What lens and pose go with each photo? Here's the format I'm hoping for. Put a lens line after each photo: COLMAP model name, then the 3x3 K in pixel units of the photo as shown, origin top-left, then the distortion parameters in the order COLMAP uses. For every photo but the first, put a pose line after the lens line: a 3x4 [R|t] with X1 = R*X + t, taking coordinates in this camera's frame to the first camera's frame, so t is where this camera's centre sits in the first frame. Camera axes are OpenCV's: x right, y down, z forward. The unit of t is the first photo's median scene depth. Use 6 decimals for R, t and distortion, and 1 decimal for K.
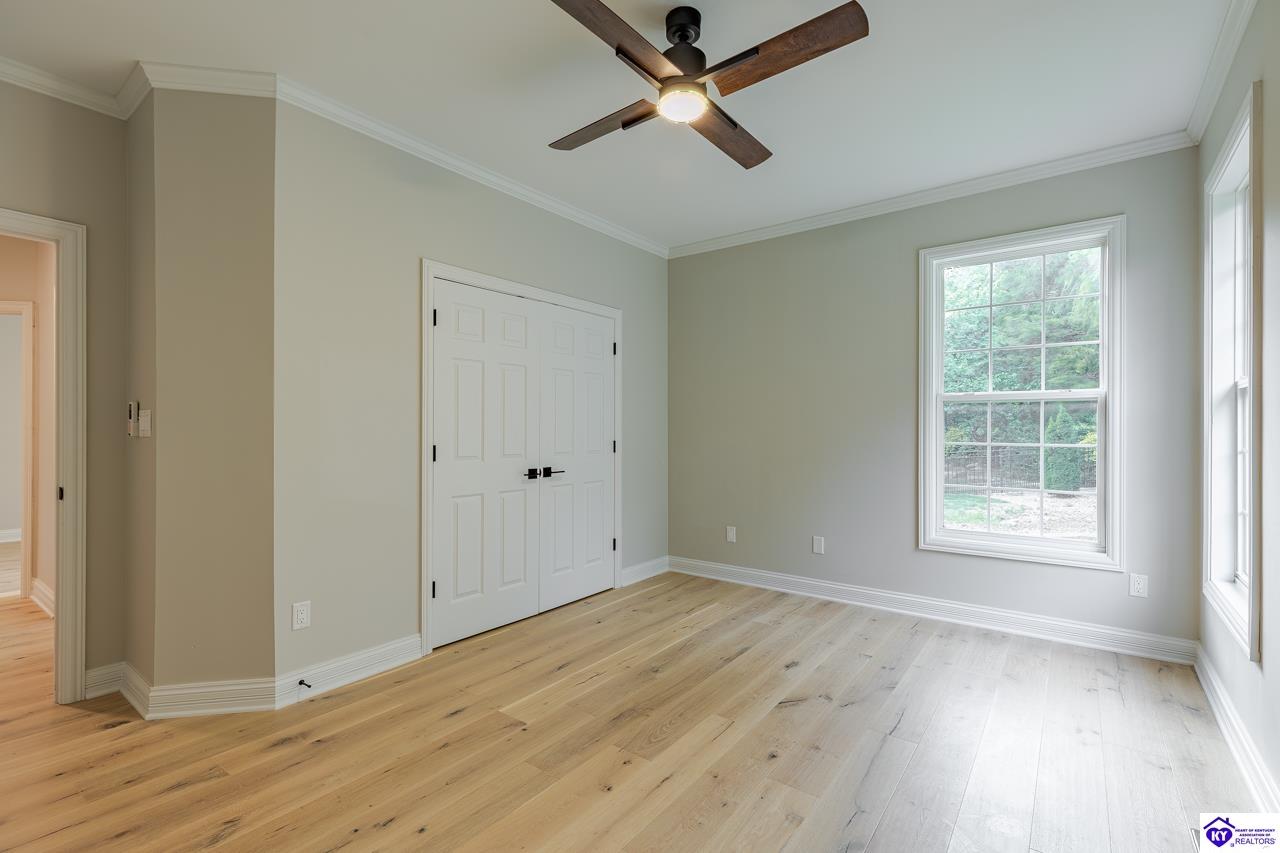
lens RADIAL K [[580.1, 0, 645.6], [0, 580.1, 426.5], [0, 0, 1]] dist [0.008282, -0.000974]
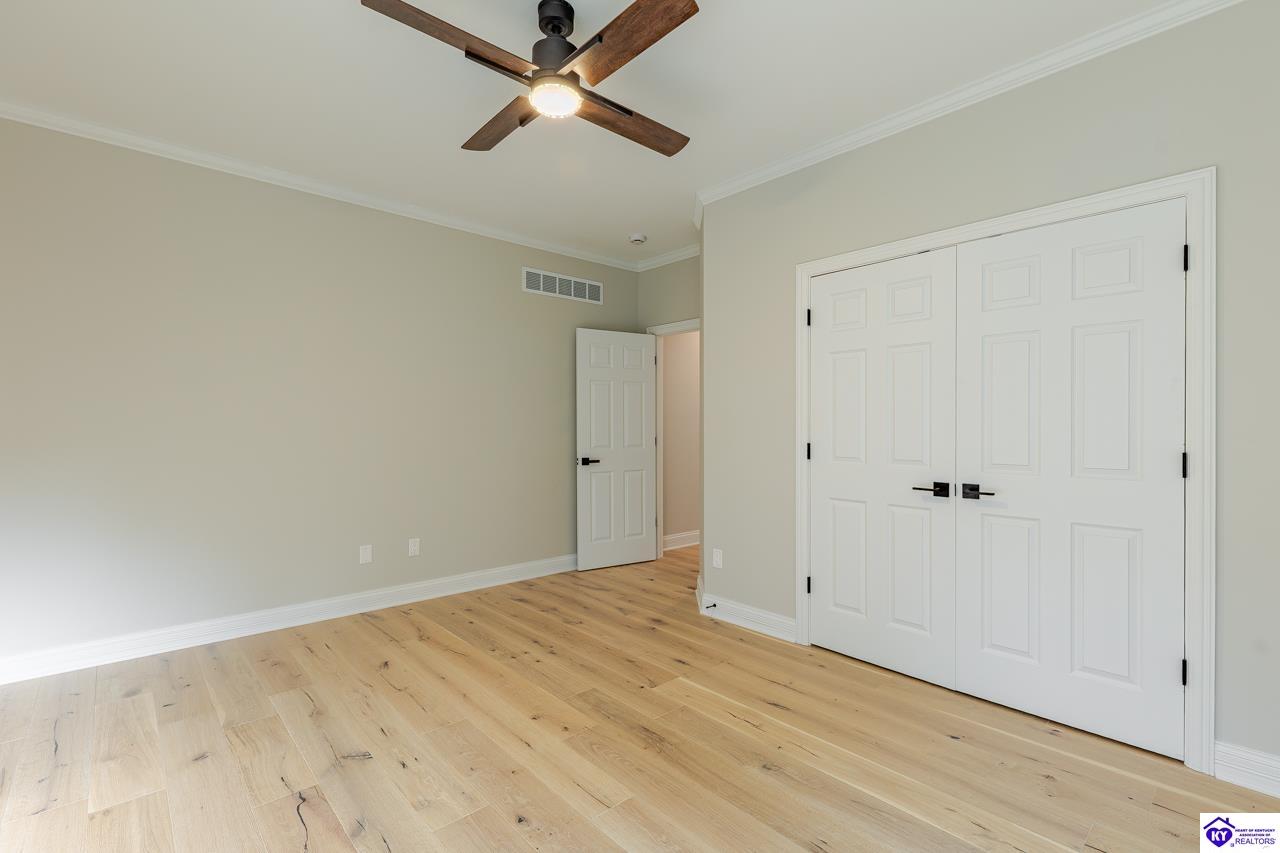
lens RADIAL K [[580.1, 0, 645.2], [0, 580.1, 423.7], [0, 0, 1]] dist [0.008282, -0.000974]
pose [[-0.186100, -0.002597, -0.982527, 0.777182], [0.001242, 0.999995, -0.002878, 0.001590], [0.982530, -0.001756, -0.186096, 1.027173]]
